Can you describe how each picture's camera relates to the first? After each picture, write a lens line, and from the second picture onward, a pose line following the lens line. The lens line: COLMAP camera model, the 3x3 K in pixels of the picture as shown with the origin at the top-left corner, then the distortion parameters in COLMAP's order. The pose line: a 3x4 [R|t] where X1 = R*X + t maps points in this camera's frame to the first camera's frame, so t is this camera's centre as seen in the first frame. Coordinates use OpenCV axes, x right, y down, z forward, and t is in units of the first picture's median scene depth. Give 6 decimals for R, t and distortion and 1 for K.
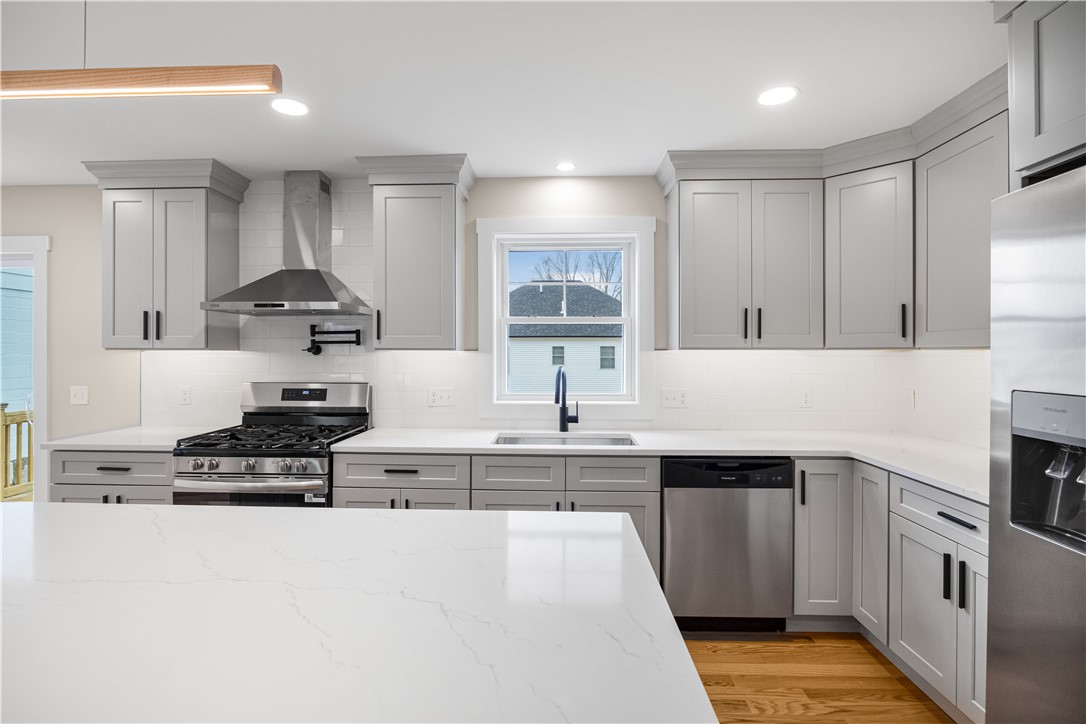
lens RADIAL K [[543.0, 0, 539.6], [0, 543.0, 354.8], [0, 0, 1]] dist [-0.005841, -0.000473]
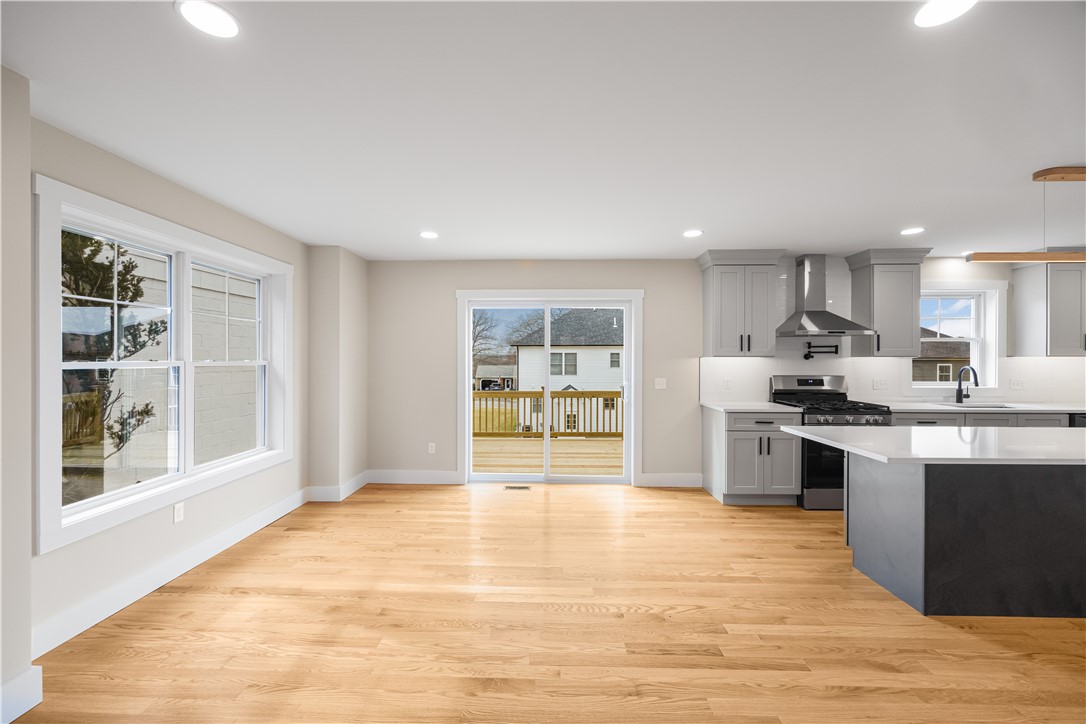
lens RADIAL K [[434.9, 0, 540.1], [0, 434.9, 359.6], [0, 0, 1]] dist [-0.002990, -0.000093]
pose [[0.999952, -0.001804, 0.009634, -1.311270], [0.001798, 0.999998, 0.000584, -0.002116], [-0.009635, -0.000567, 0.999953, -0.383504]]
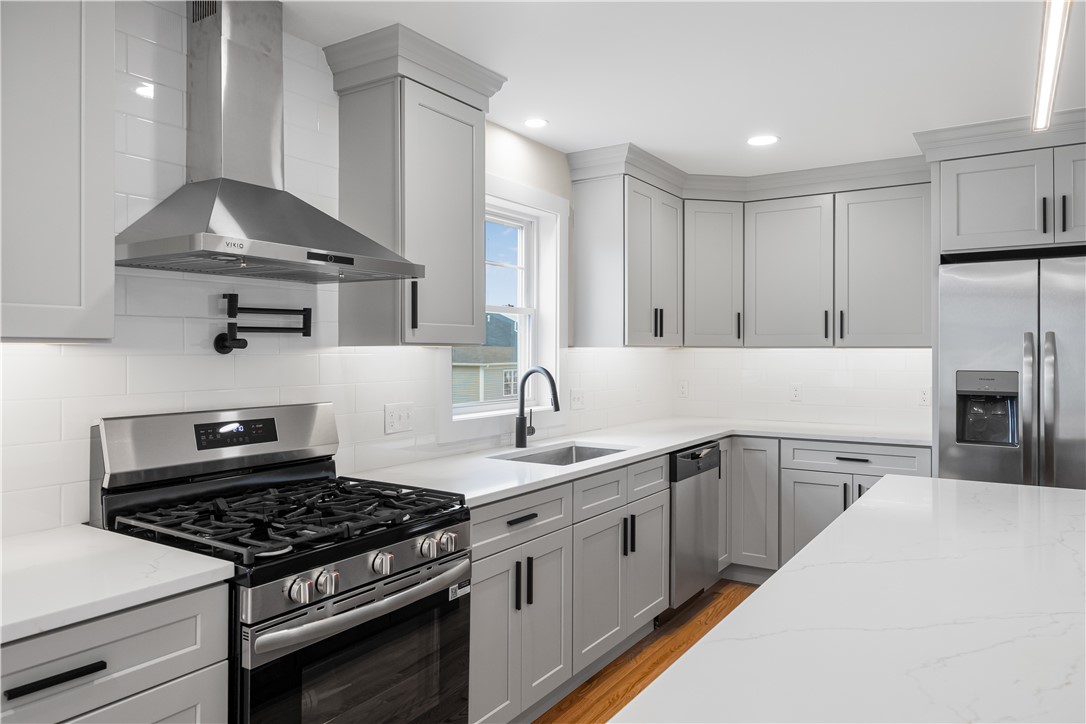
lens RADIAL K [[733.7, 0, 544.1], [0, 733.7, 353.9], [0, 0, 1]] dist [-0.007866, -0.005721]
pose [[0.511235, -0.003995, 0.859432, -0.869785], [0.001641, 0.999992, 0.003672, -0.001634], [-0.859439, -0.000467, 0.511237, 0.408509]]
